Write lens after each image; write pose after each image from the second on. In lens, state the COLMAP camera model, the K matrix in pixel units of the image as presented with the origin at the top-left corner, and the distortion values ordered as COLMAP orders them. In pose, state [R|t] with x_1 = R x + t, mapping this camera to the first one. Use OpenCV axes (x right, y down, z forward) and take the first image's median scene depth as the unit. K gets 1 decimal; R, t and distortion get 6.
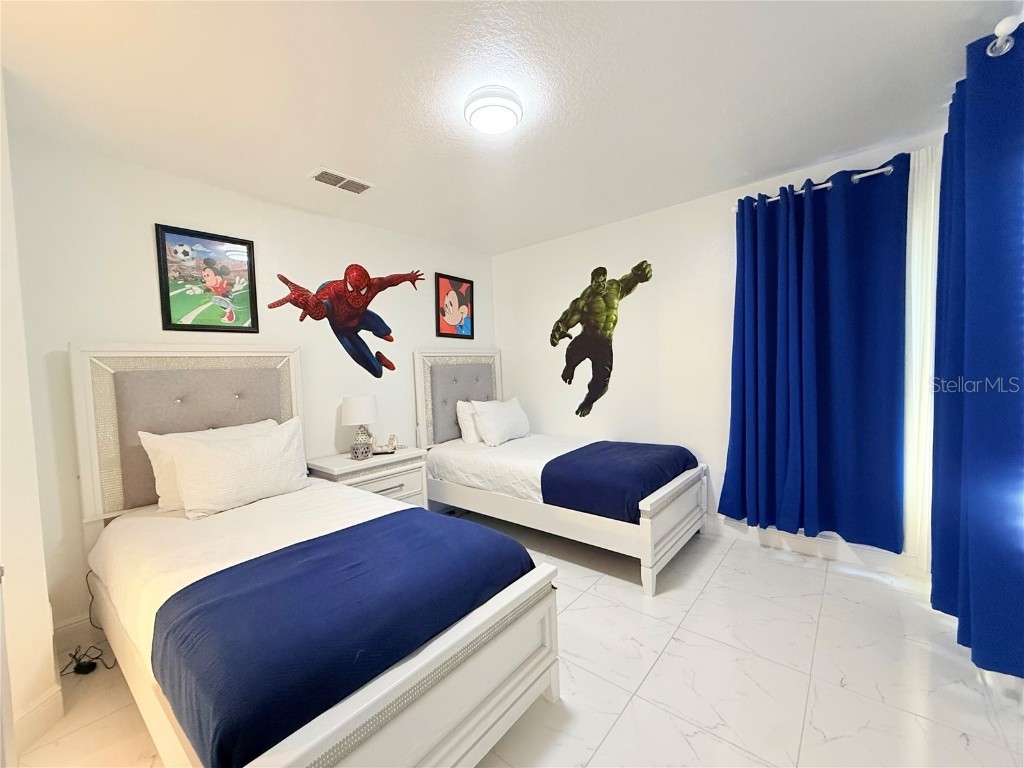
lens RADIAL K [[408.3, 0, 509.5], [0, 408.3, 388.6], [0, 0, 1]] dist [-0.000232, -0.000228]
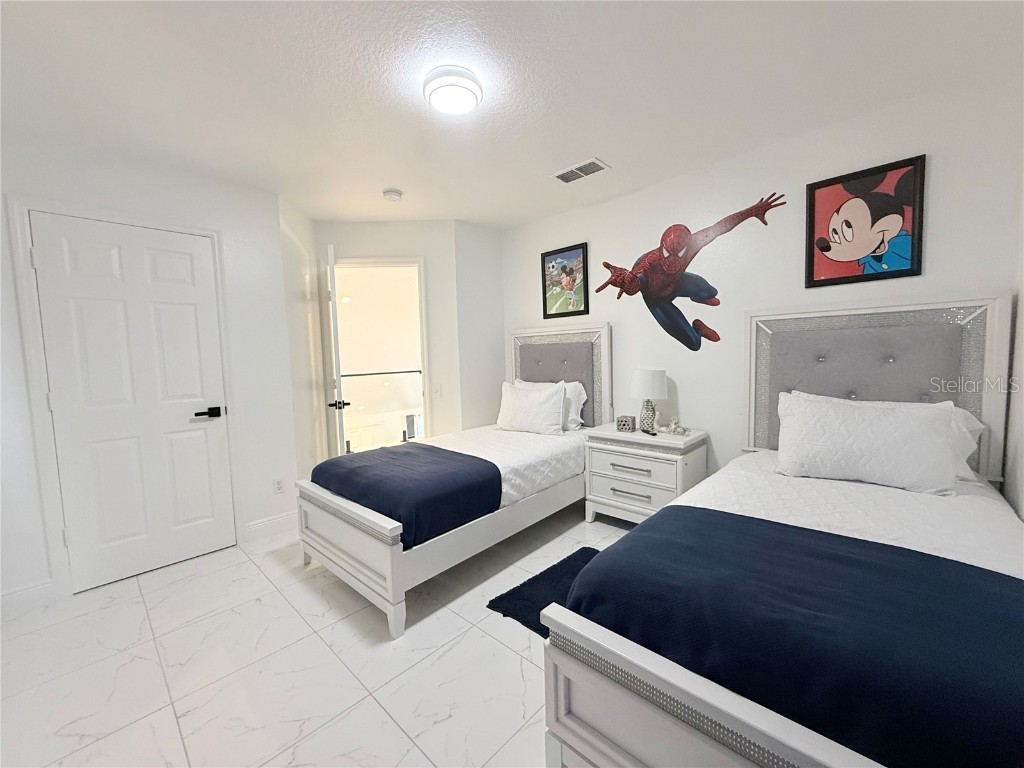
lens RADIAL K [[408.3, 0, 509.5], [0, 408.3, 388.6], [0, 0, 1]] dist [-0.000232, -0.000228]
pose [[-0.055348, 0.129301, -0.990060, 0.593878], [-0.016109, 0.991335, 0.130368, -0.056015], [0.998337, 0.023164, -0.052786, 0.693393]]
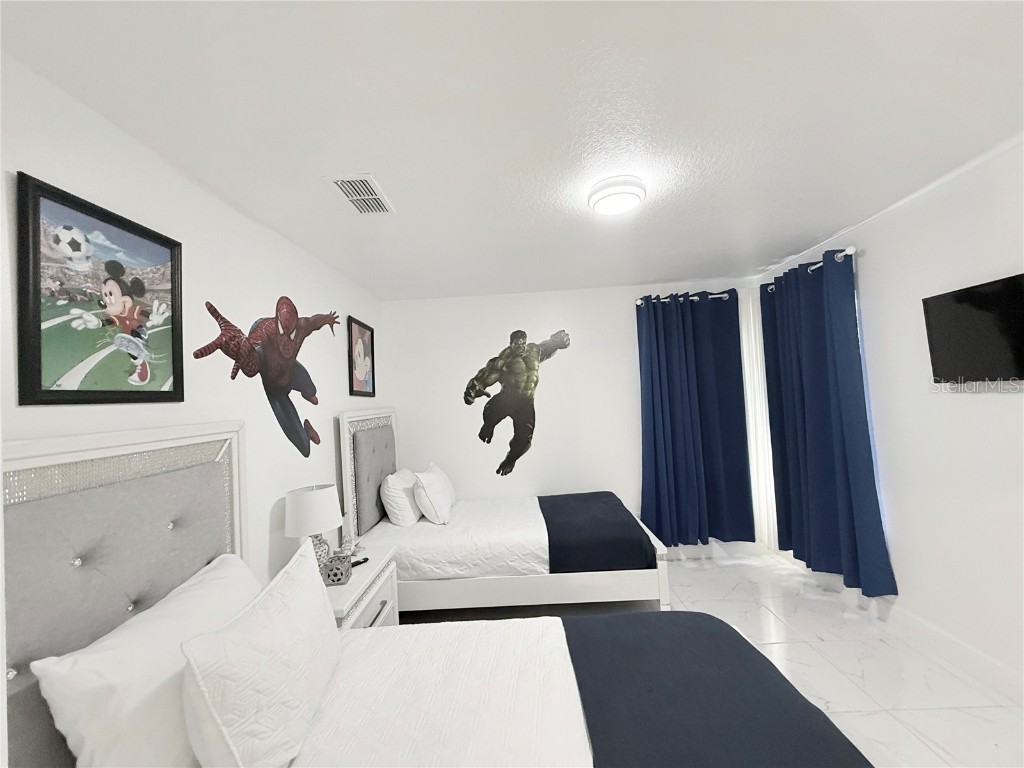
lens RADIAL K [[408.3, 0, 509.5], [0, 408.3, 388.6], [0, 0, 1]] dist [-0.000232, -0.000228]
pose [[0.777724, 0.006509, 0.628572, -0.519486], [0.059511, 0.994693, -0.083933, -0.067315], [-0.625782, 0.102684, 0.773209, 0.237472]]
